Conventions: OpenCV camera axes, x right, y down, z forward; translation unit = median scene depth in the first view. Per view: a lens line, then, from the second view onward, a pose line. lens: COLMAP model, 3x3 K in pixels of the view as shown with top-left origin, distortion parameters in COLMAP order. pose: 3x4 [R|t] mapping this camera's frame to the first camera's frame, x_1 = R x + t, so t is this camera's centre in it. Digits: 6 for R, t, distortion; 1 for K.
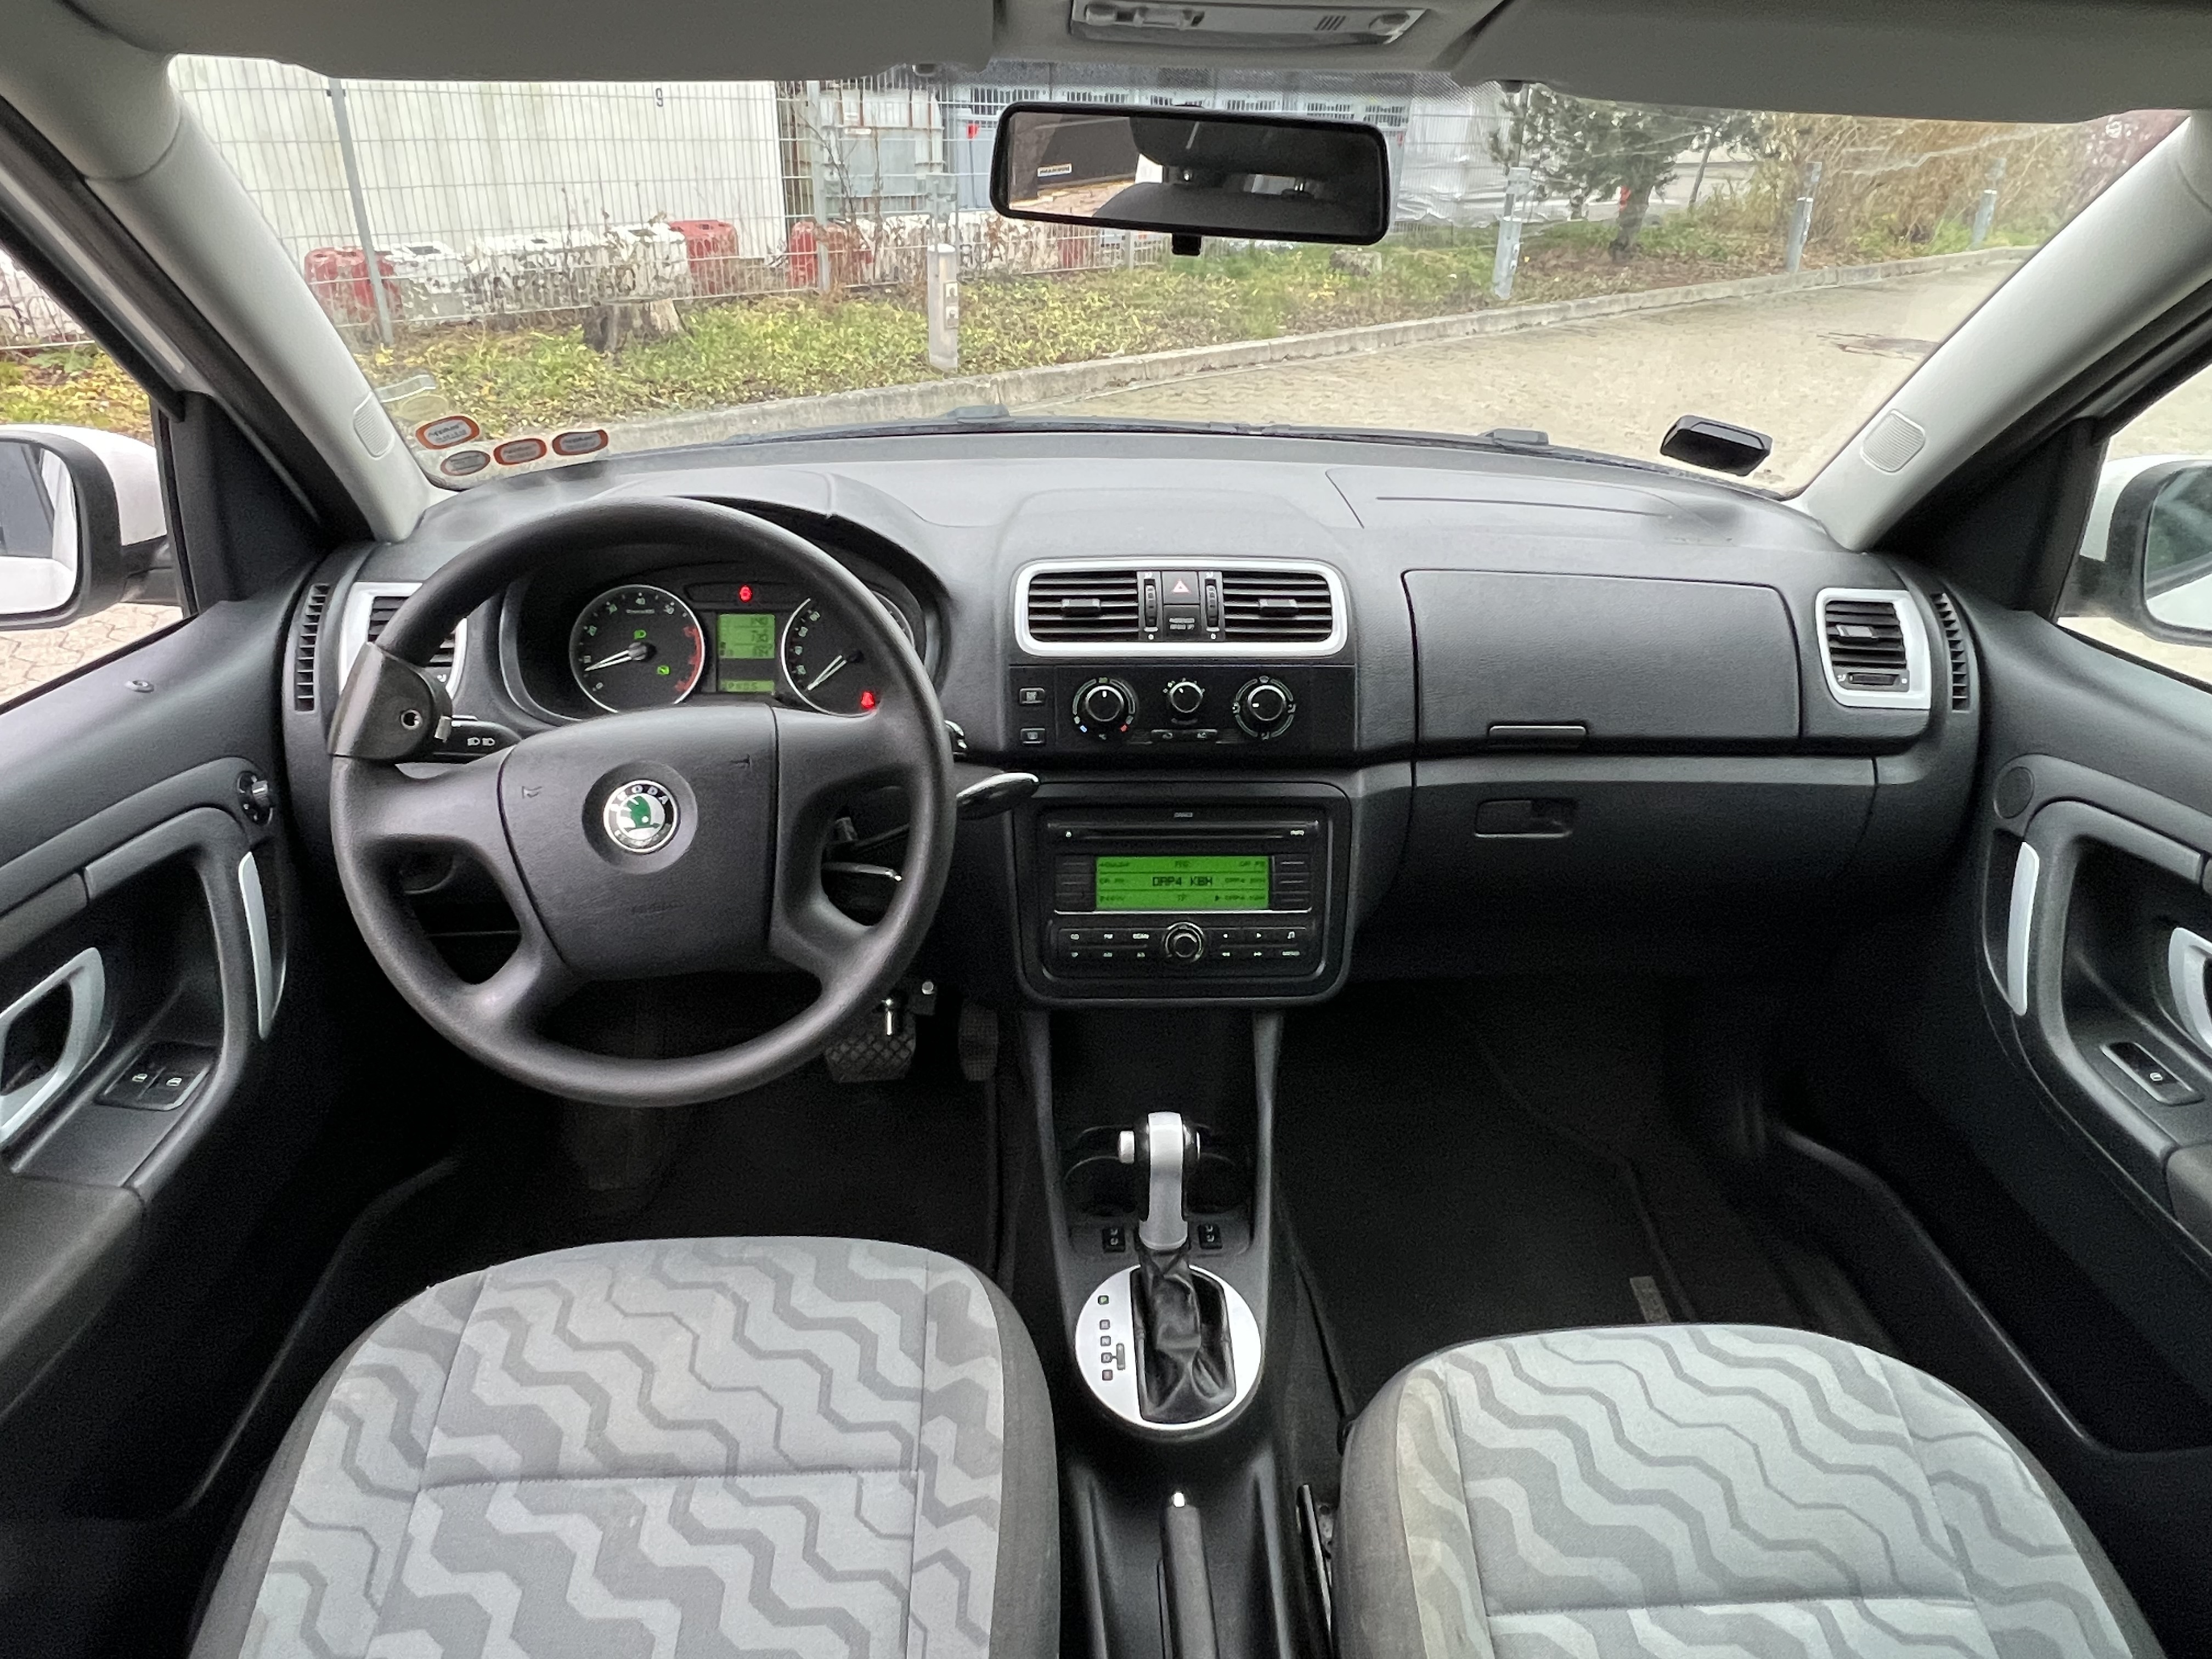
lens RADIAL K [[1373.3, 0, 1110.9], [0, 1373.3, 861.7], [0, 0, 1]] dist [-0.009110, -0.002987]
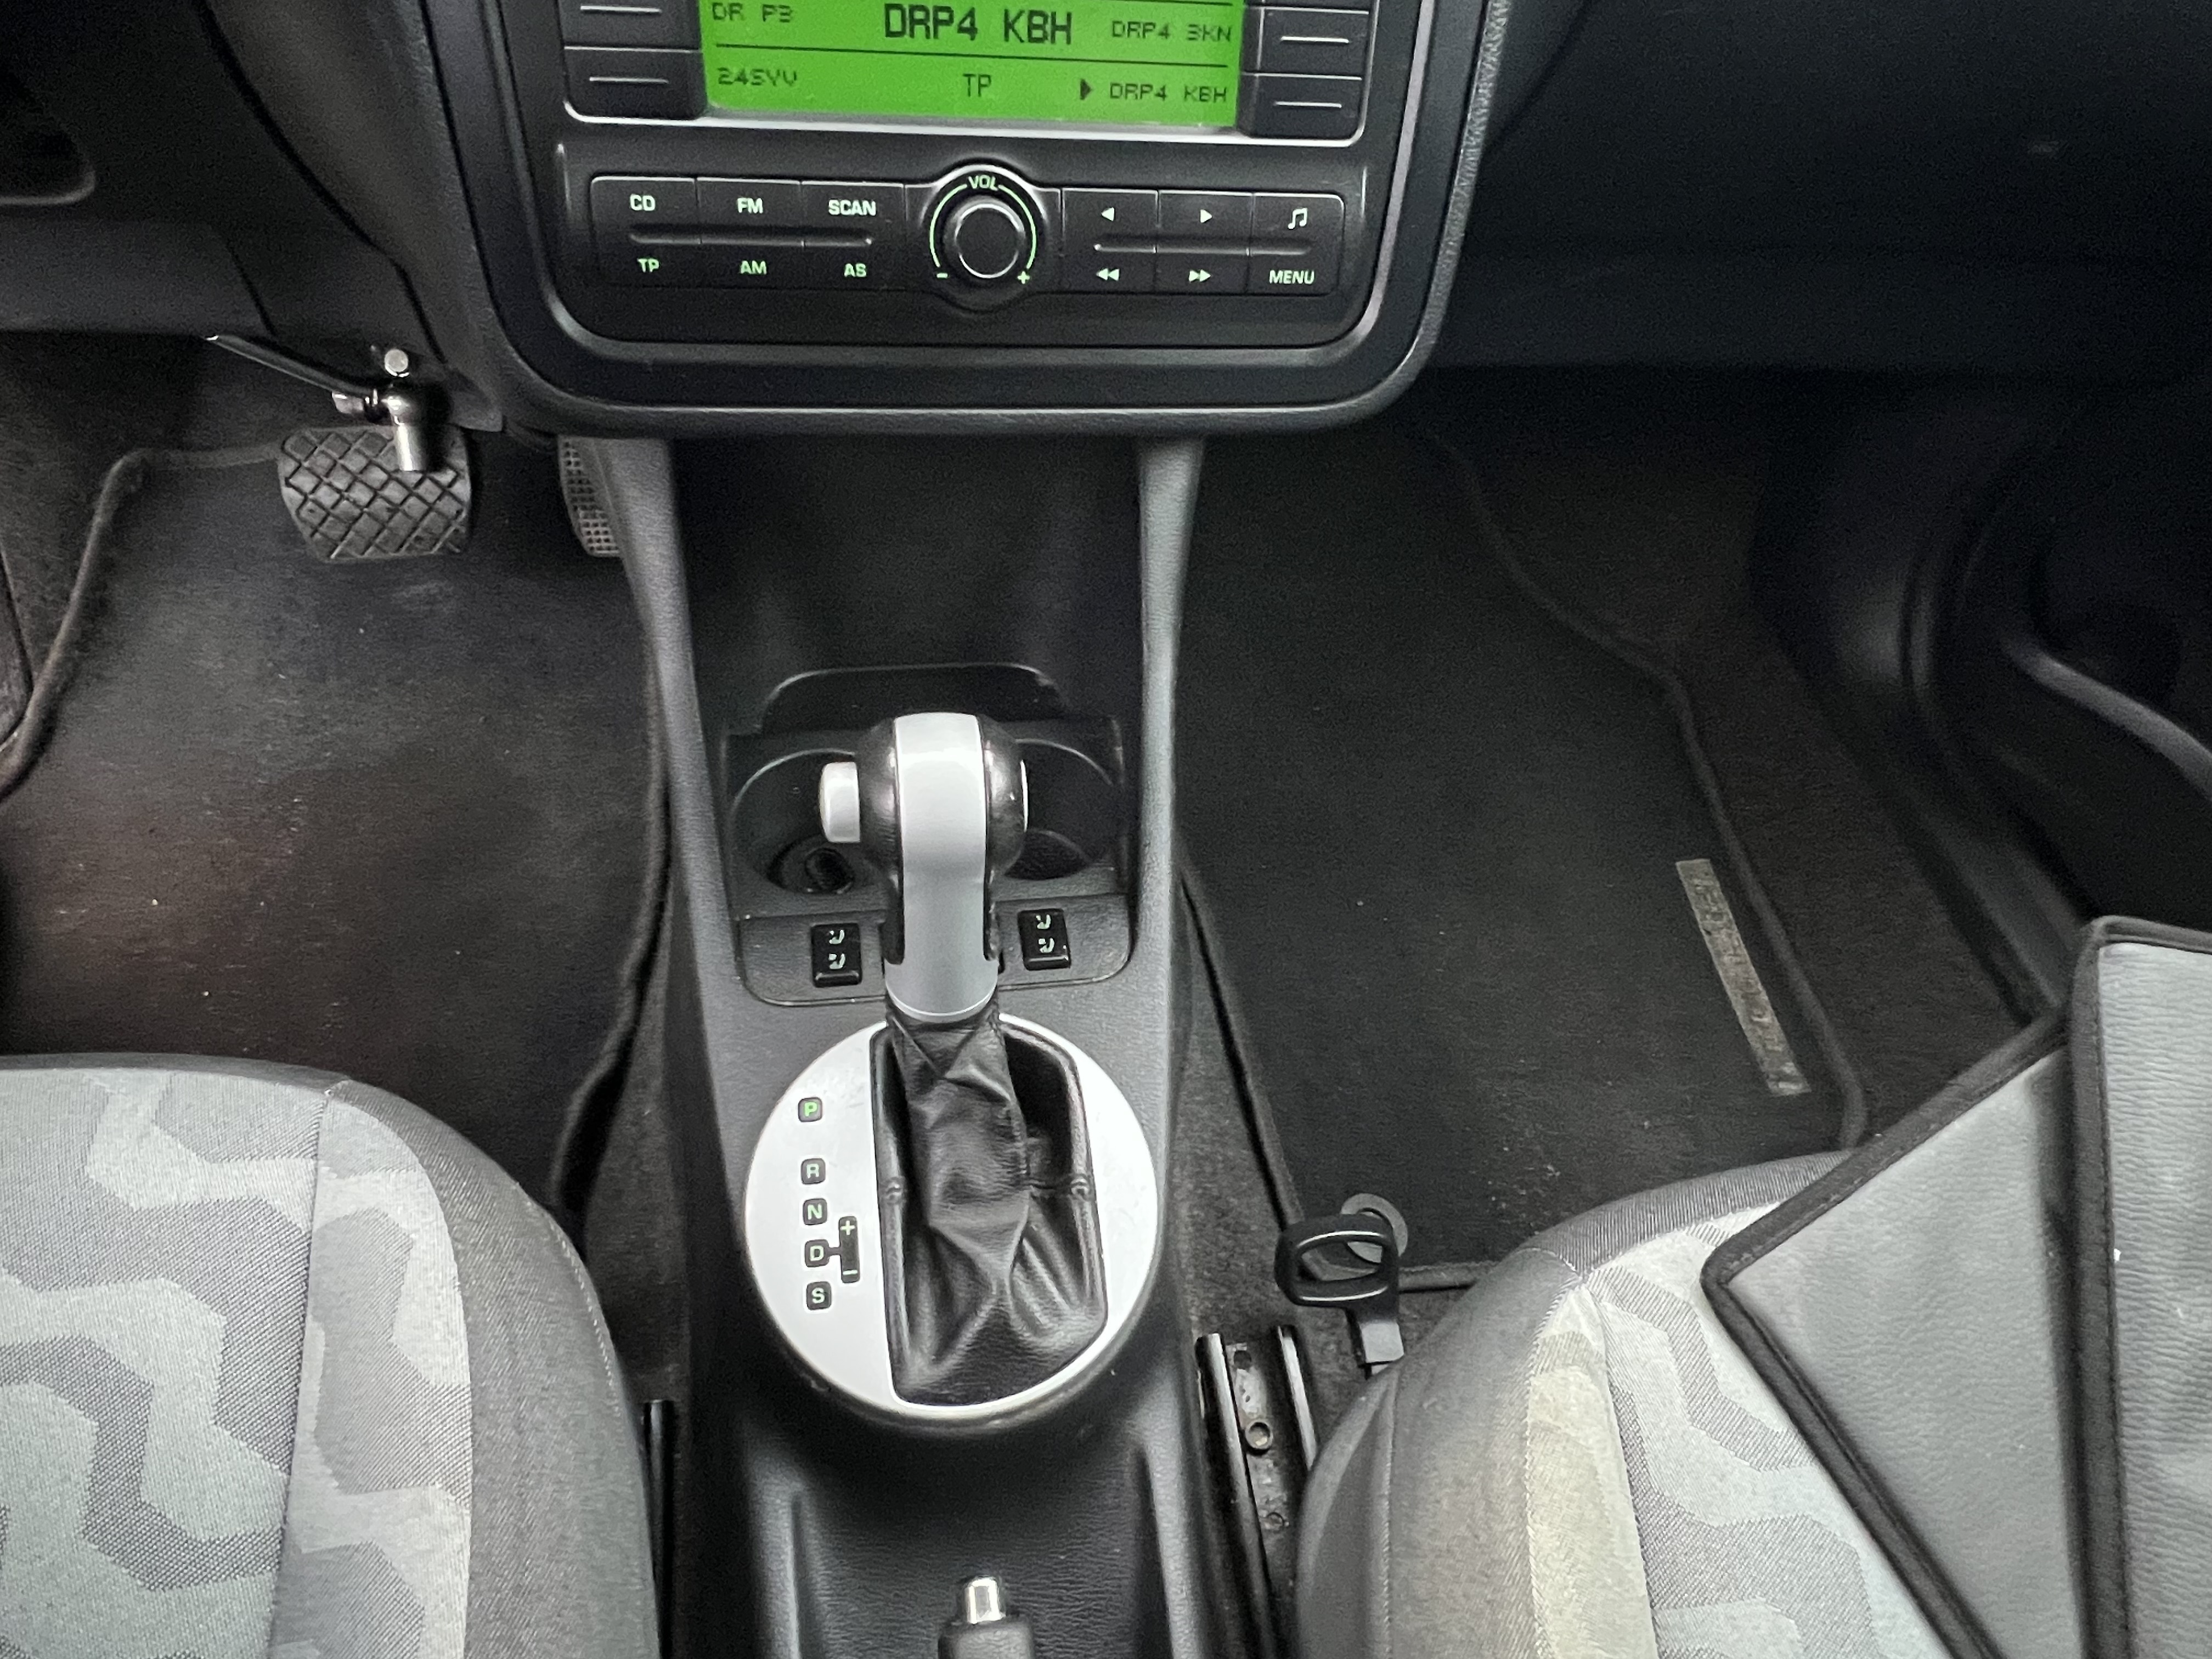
lens RADIAL K [[1397.9, 0, 1094.2], [0, 1397.9, 864.7], [0, 0, 1]] dist [-0.007216, -0.002129]
pose [[0.991928, -0.028934, 0.123454, 0.032579], [-0.024137, 0.912729, 0.407852, 0.058816], [-0.124480, -0.407540, 0.904663, 0.611870]]
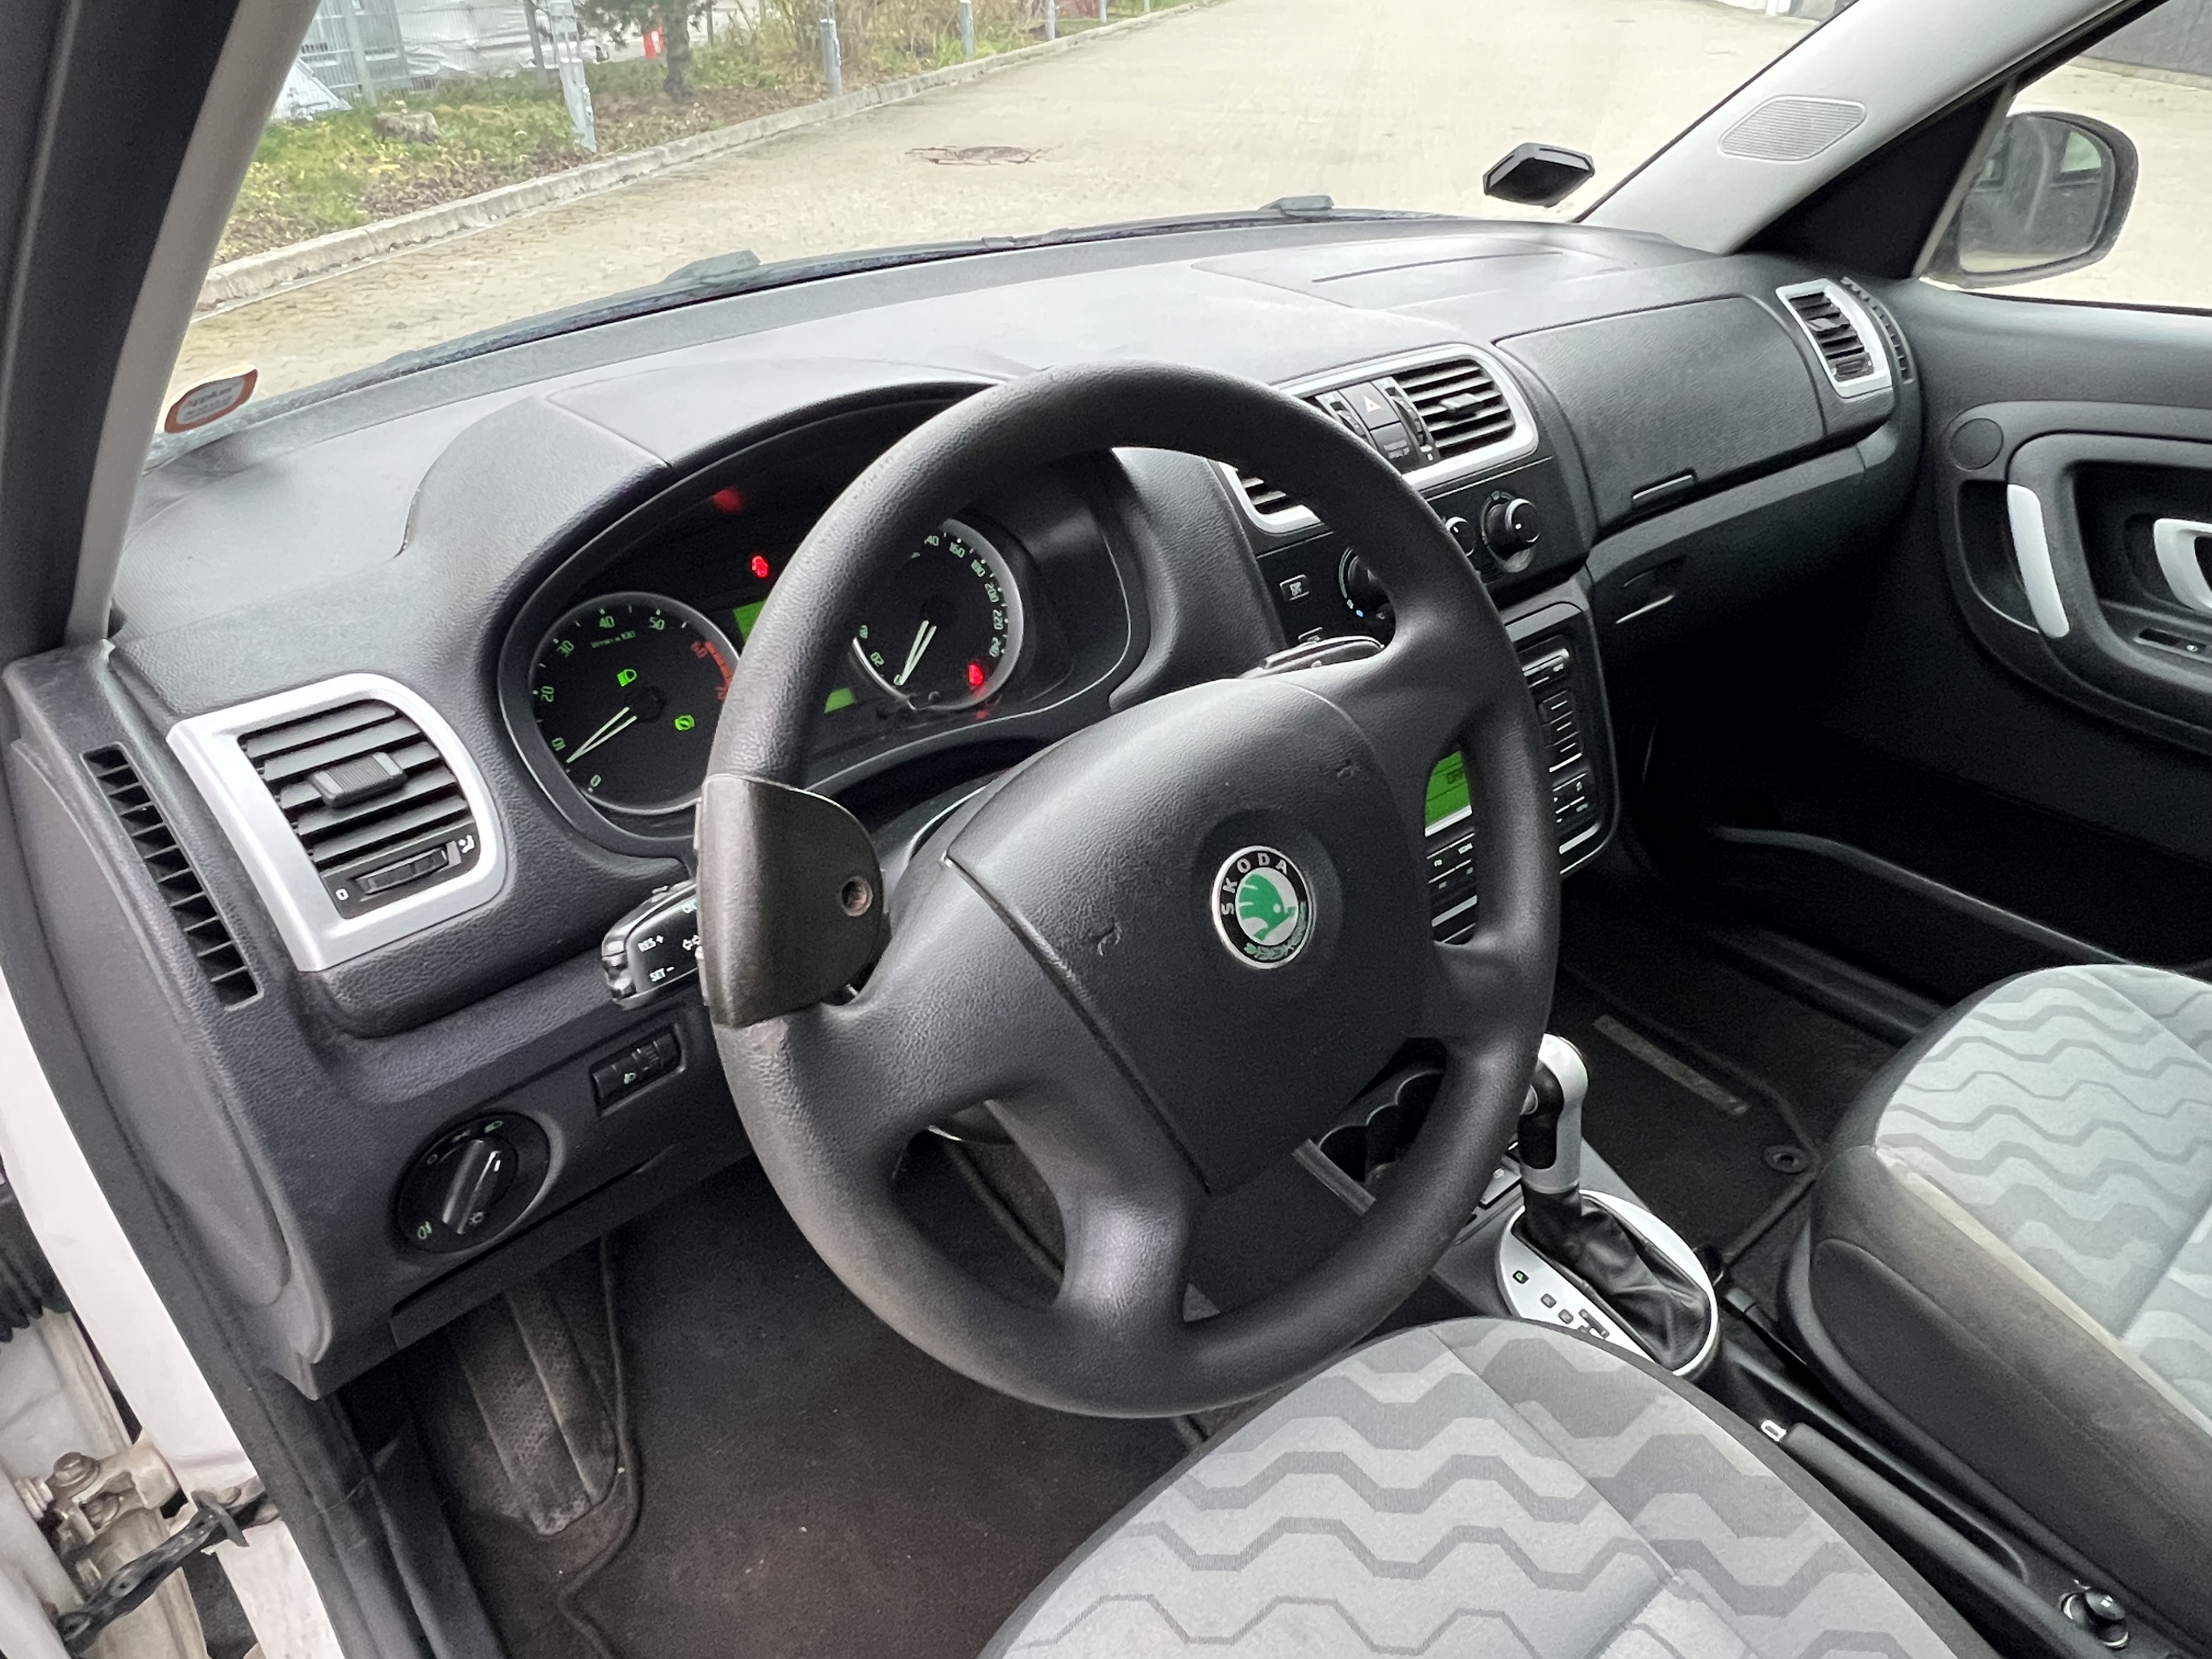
lens RADIAL K [[1397.9, 0, 1094.2], [0, 1397.9, 864.7], [0, 0, 1]] dist [-0.007216, -0.002129]
pose [[0.803784, -0.352054, 0.479571, -0.532360], [0.312547, 0.935791, 0.163121, -0.133030], [-0.506206, 0.018775, 0.862208, 0.399533]]
